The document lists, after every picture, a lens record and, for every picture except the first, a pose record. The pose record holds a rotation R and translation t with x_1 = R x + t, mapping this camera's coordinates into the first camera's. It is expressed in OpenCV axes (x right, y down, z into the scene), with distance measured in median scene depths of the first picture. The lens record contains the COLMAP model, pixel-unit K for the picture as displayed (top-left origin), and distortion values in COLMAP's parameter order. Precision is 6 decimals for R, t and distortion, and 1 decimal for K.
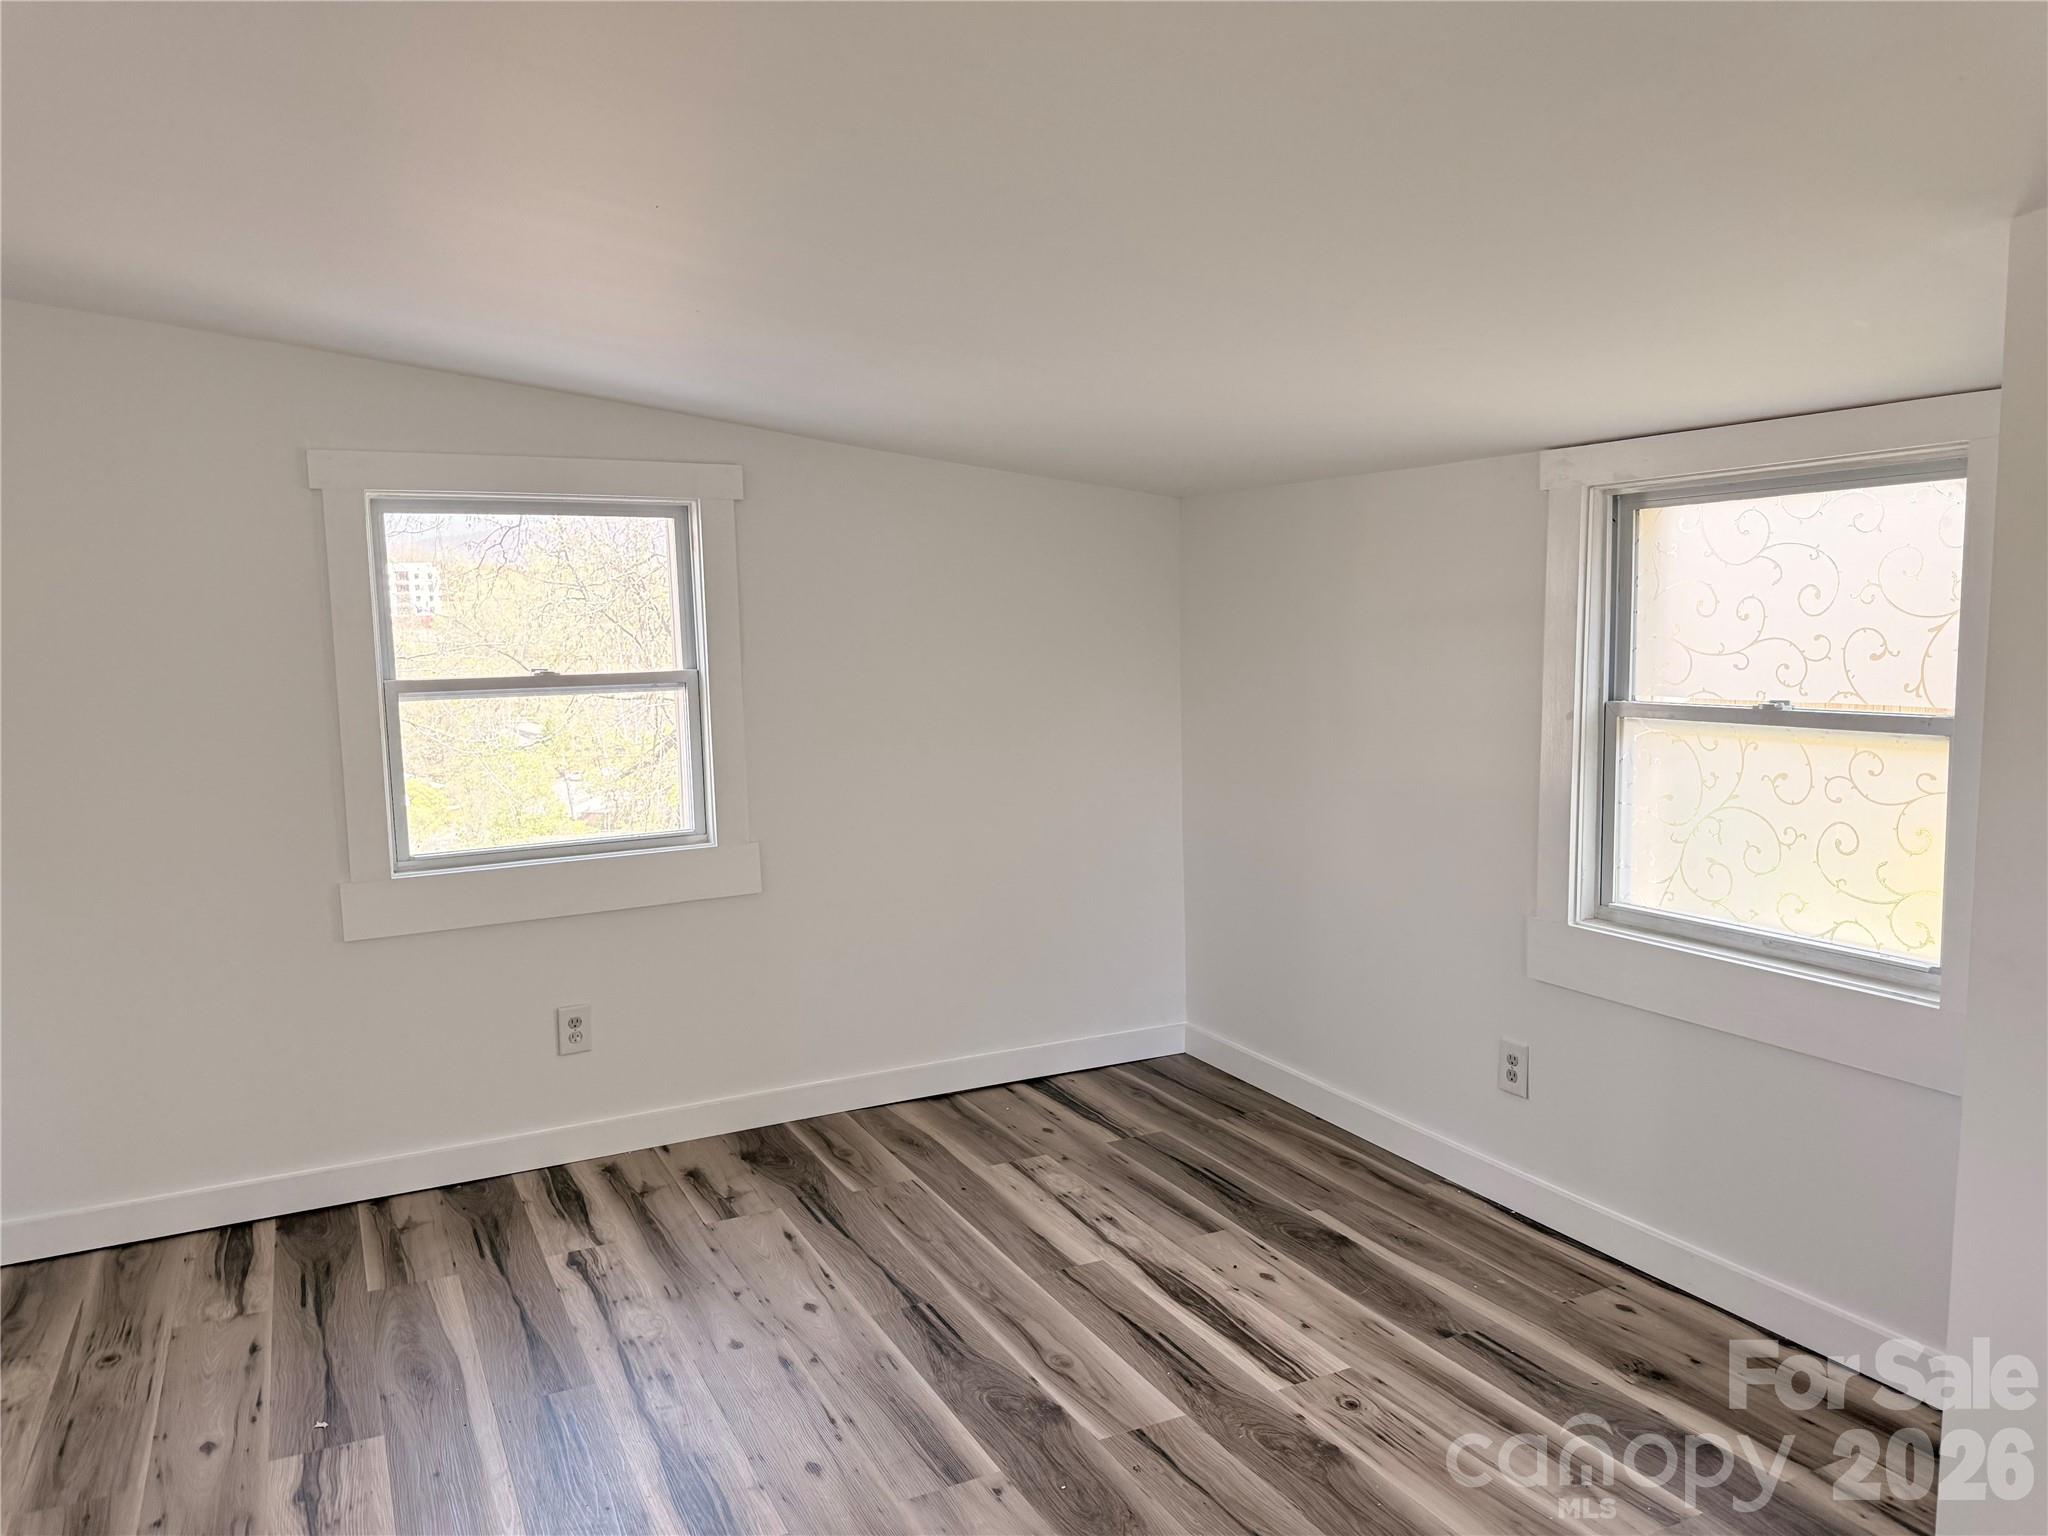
lens RADIAL K [[1429.5, 0, 1019.9], [0, 1429.5, 760.0], [0, 0, 1]] dist [0.051072, -0.061310]
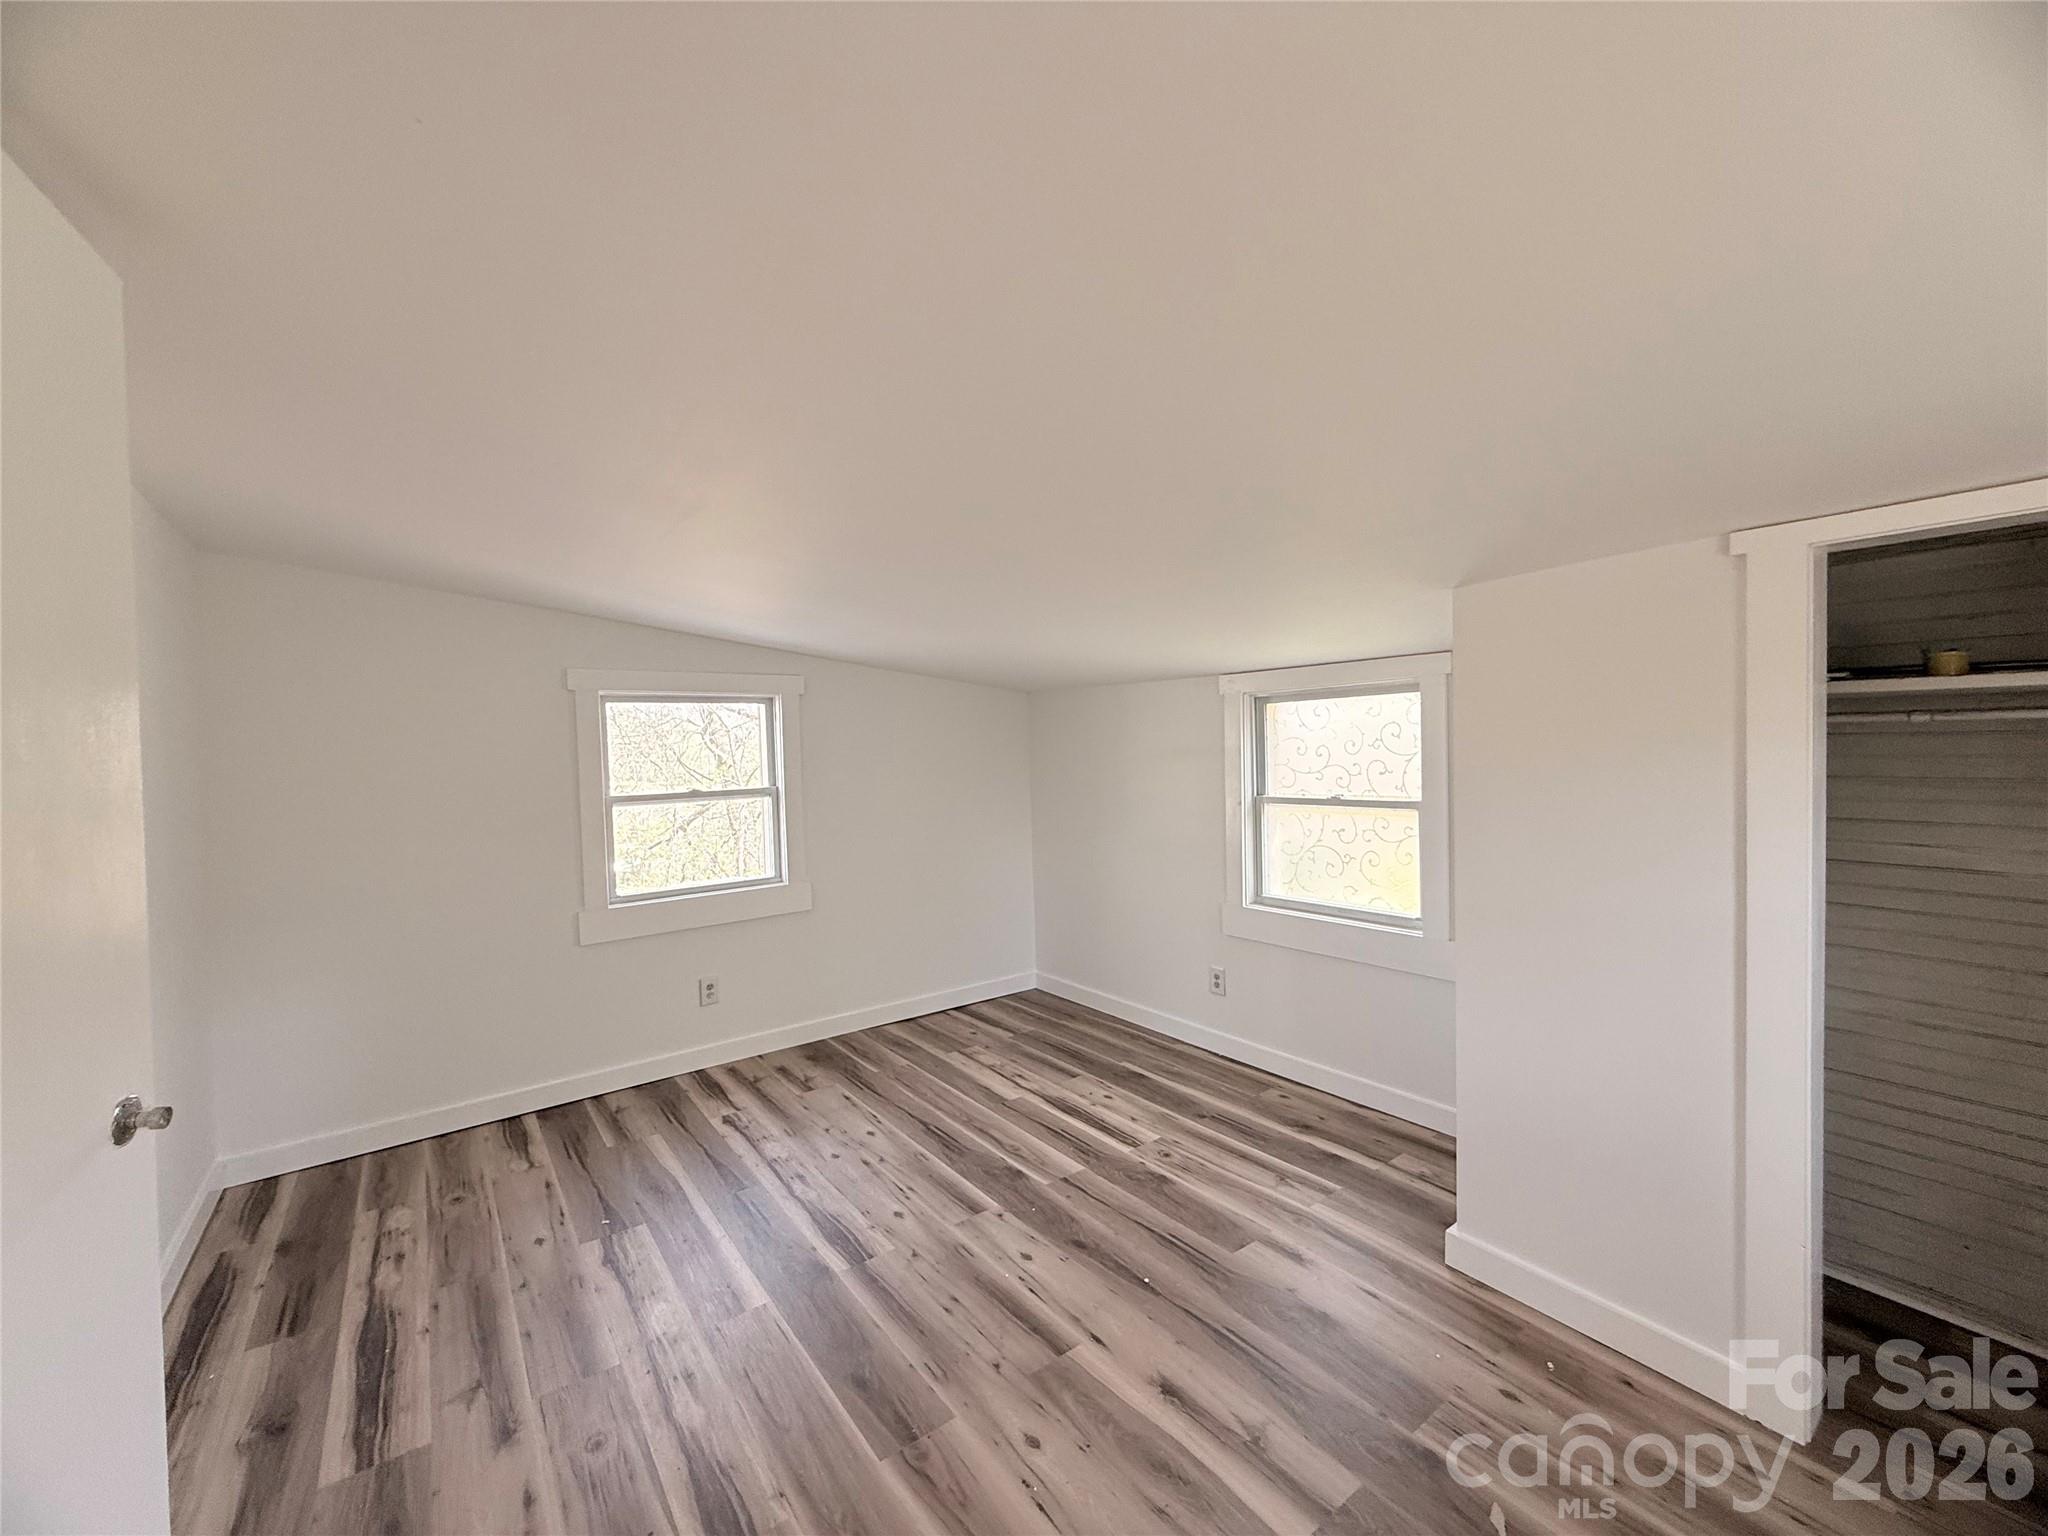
lens RADIAL K [[808.1, 0, 1014.2], [0, 808.1, 770.7], [0, 0, 1]] dist [0.001679, 0.000069]
pose [[0.984499, -0.010269, 0.175090, -0.134385], [0.023939, 0.996810, -0.076139, 0.002337], [-0.173750, 0.079150, 0.981604, -0.074269]]
